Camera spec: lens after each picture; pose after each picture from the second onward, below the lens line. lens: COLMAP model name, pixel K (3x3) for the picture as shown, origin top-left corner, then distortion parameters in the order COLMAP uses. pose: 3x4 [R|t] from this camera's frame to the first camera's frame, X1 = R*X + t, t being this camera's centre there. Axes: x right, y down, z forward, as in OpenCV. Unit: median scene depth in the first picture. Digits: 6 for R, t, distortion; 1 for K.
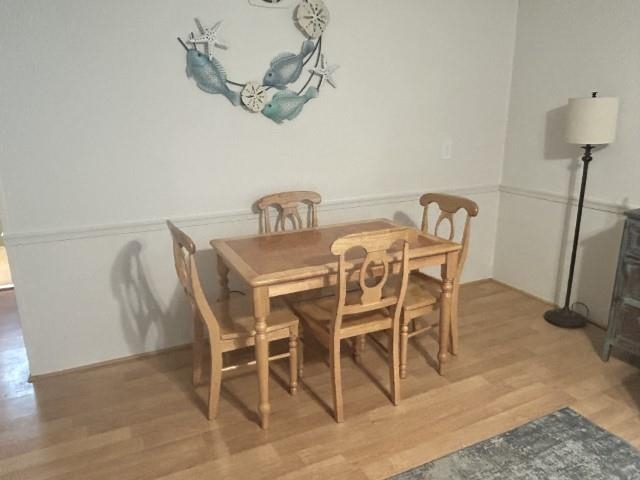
lens RADIAL K [[465.5, 0, 312.9], [0, 465.5, 238.3], [0, 0, 1]] dist [0.004756, -0.012932]
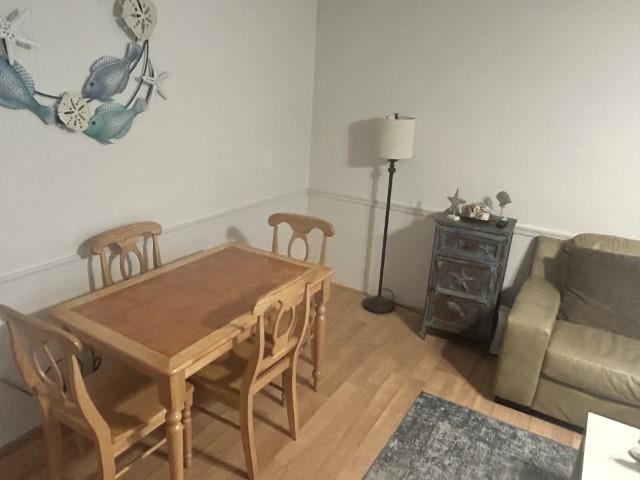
lens RADIAL K [[465.5, 0, 317.3], [0, 465.5, 236.4], [0, 0, 1]] dist [0.004756, -0.012932]
pose [[0.833921, -0.119875, 0.538708, -0.233802], [0.086697, 0.992460, 0.086638, -0.134981], [-0.545032, -0.025545, 0.838026, 0.132655]]
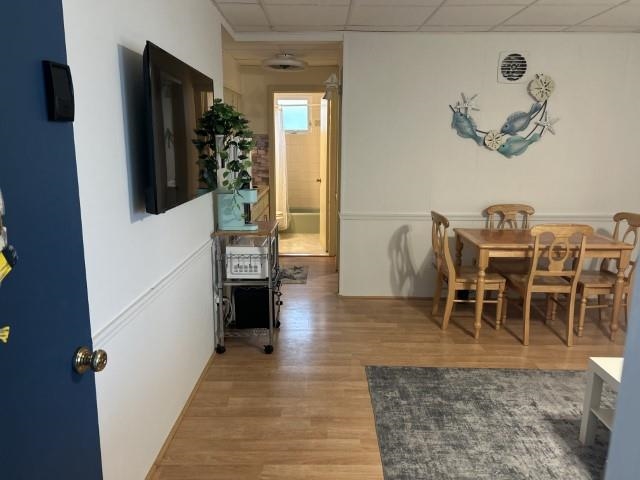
lens RADIAL K [[485.5, 0, 319.1], [0, 485.5, 240.7], [0, 0, 1]] dist [0.011912, 0.012322]
pose [[0.900919, 0.108983, -0.420080, 0.068379], [-0.135023, 0.990304, -0.032656, 0.157981], [0.412448, 0.086141, 0.906899, -0.680238]]
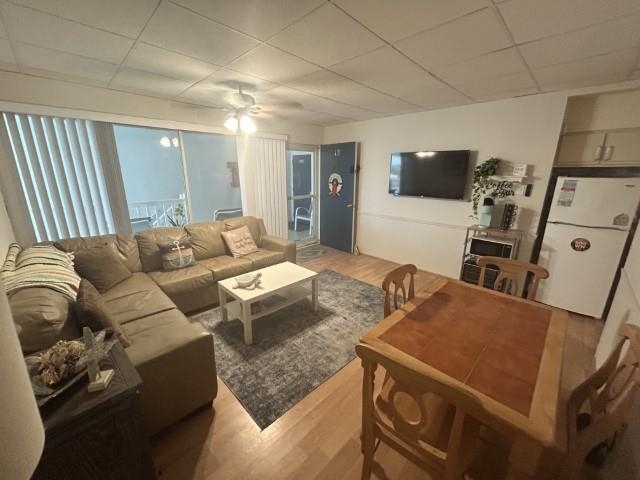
lens RADIAL K [[258.3, 0, 317.5], [0, 258.3, 237.3], [0, 0, 1]] dist [0.001874, 0.000306]
pose [[-0.943068, 0.090855, -0.319950, 0.497375], [-0.079658, 0.872270, 0.482492, -0.378164], [0.322920, 0.480510, -0.815373, 1.170202]]
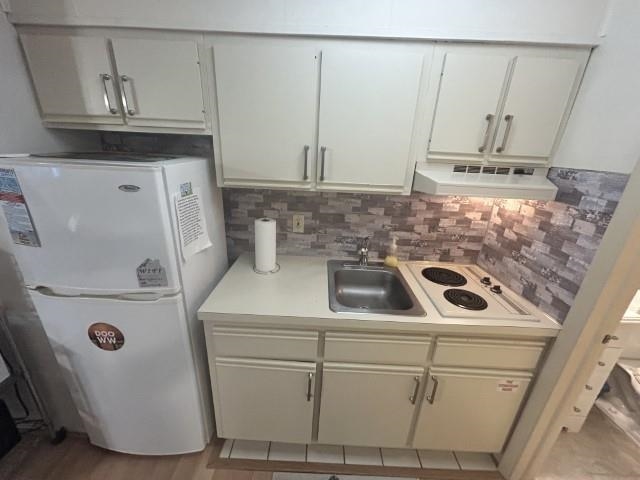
lens RADIAL K [[258.3, 0, 324.3], [0, 258.3, 239.7], [0, 0, 1]] dist [0.001874, 0.000306]
pose [[-0.432507, 0.298392, -0.850823, -0.673284], [-0.278360, 0.853361, 0.440784, -0.338347], [0.857586, 0.427477, -0.286024, 1.022168]]
